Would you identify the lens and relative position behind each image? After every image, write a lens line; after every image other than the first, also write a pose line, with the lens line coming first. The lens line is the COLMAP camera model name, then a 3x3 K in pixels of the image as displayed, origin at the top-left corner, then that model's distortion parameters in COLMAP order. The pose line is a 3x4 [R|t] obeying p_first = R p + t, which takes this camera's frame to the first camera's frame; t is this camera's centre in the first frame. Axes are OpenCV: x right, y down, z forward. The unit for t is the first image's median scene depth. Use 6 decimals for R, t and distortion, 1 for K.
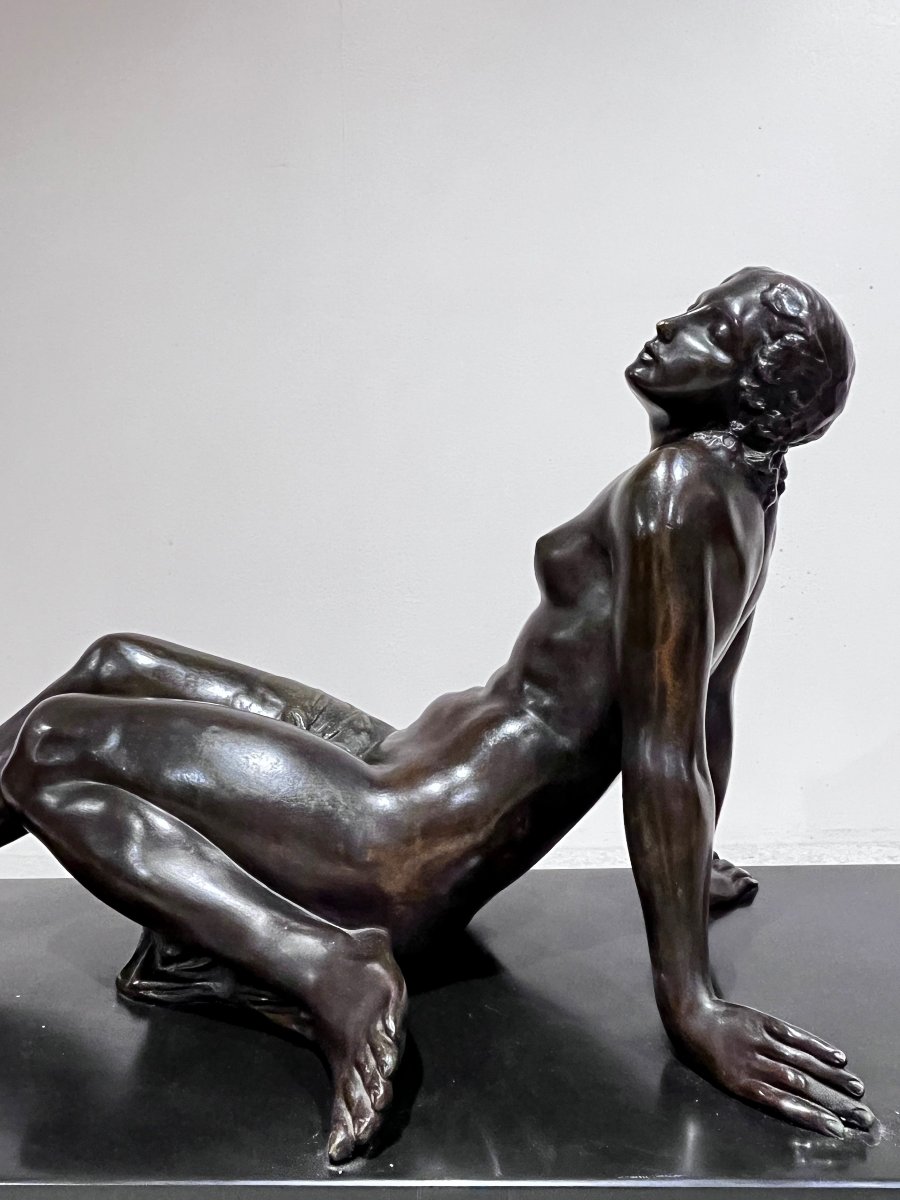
lens RADIAL K [[845.6, 0, 458.6], [0, 845.6, 600.8], [0, 0, 1]] dist [-0.006015, 0.001620]
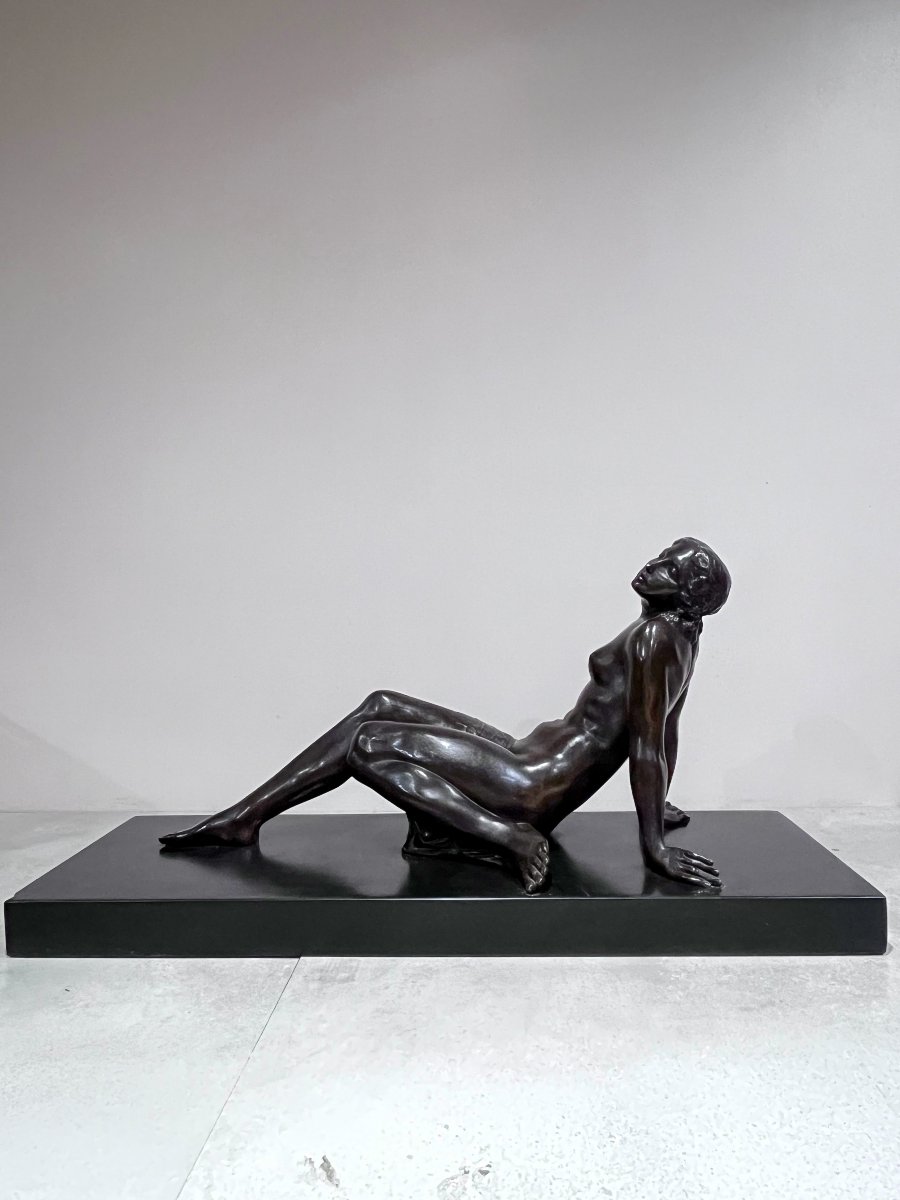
lens RADIAL K [[778.4, 0, 450.0], [0, 778.4, 600.0], [0, 0, 1]] dist [-0.007849, 0.001864]
pose [[0.999805, 0.018852, 0.005798, -0.316261], [-0.018718, 0.999574, -0.022414, -0.175226], [-0.006218, 0.022301, 0.999732, -1.139550]]
